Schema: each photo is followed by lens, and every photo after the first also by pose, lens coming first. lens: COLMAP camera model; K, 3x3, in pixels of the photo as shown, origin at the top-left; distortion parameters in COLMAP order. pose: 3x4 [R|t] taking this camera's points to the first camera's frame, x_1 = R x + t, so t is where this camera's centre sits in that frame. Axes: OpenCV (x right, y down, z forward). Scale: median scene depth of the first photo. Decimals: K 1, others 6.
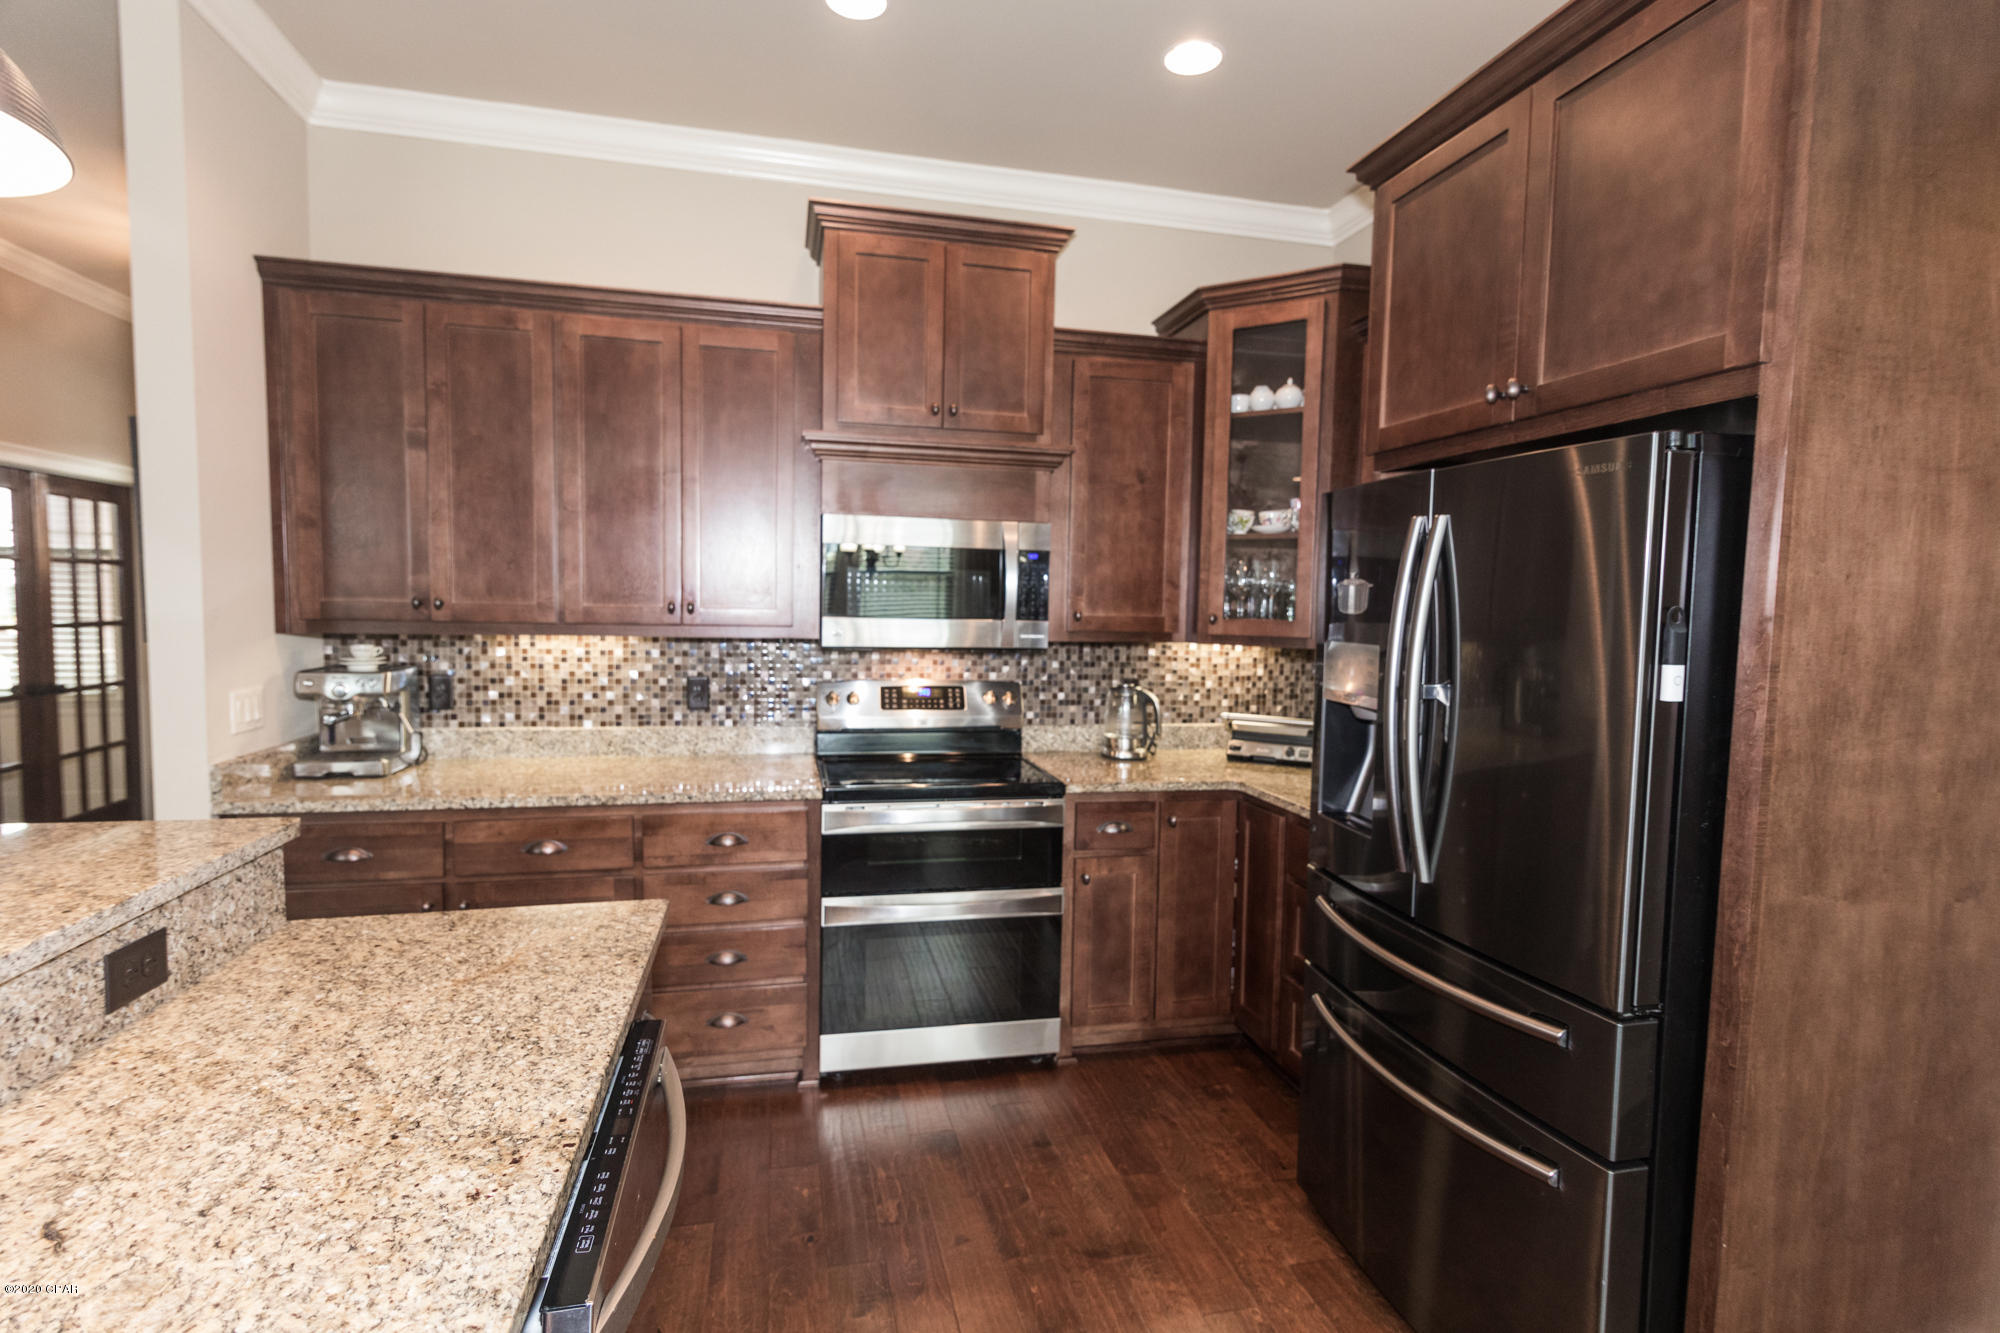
lens RADIAL K [[956.6, 0, 994.8], [0, 956.6, 666.0], [0, 0, 1]] dist [0.004424, 0.000029]
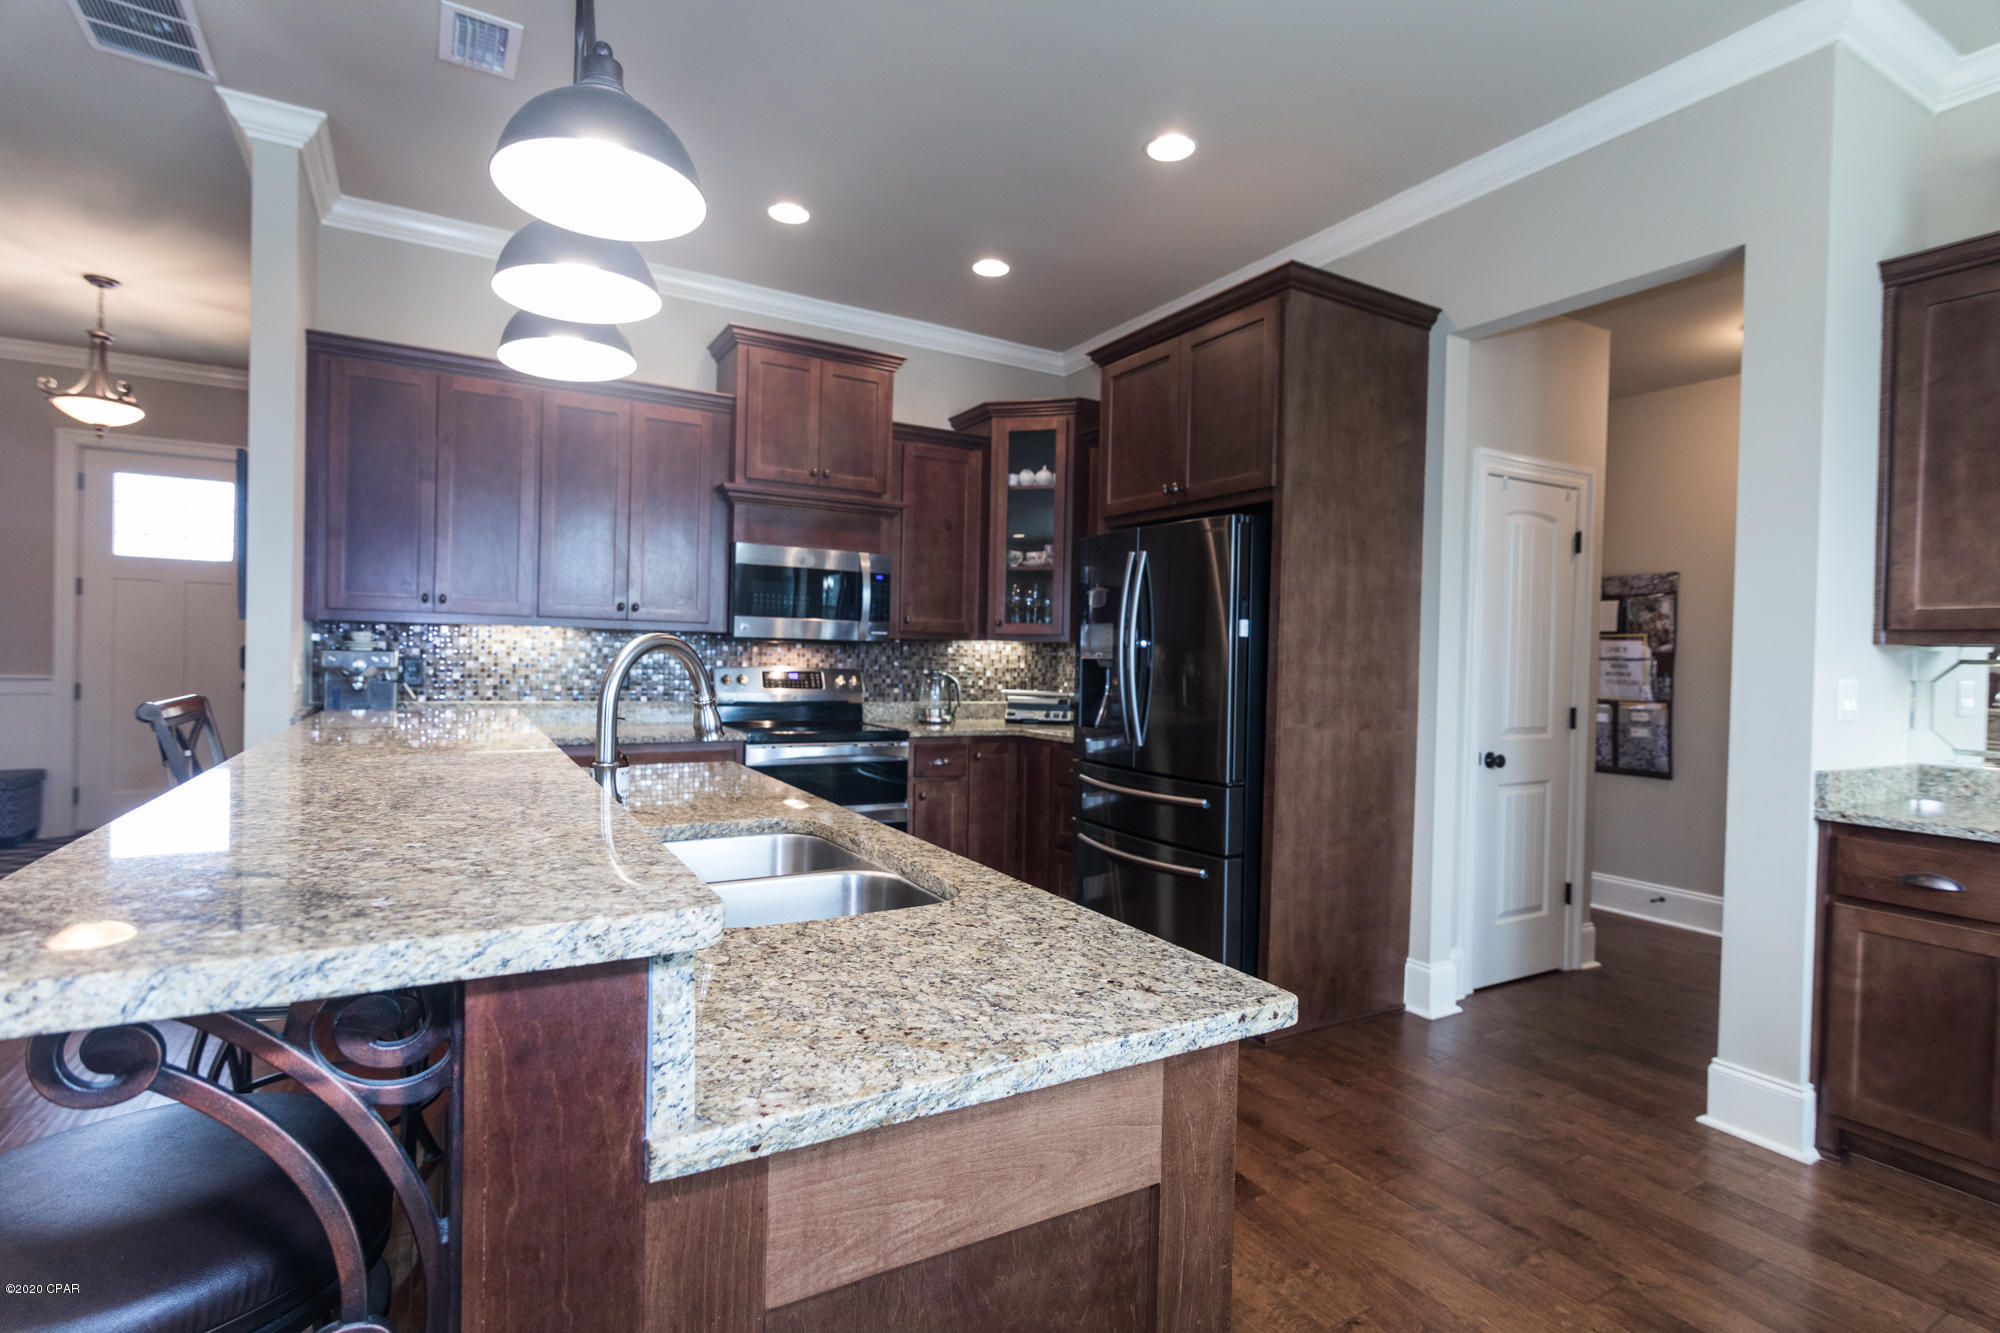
lens RADIAL K [[954.5, 0, 991.6], [0, 954.5, 662.9], [0, 0, 1]] dist [0.004462, -0.000328]
pose [[0.956416, 0.000245, 0.292008, -0.215481], [0.015603, 0.998528, -0.051944, 0.089820], [-0.291591, 0.054236, 0.955004, -0.408072]]
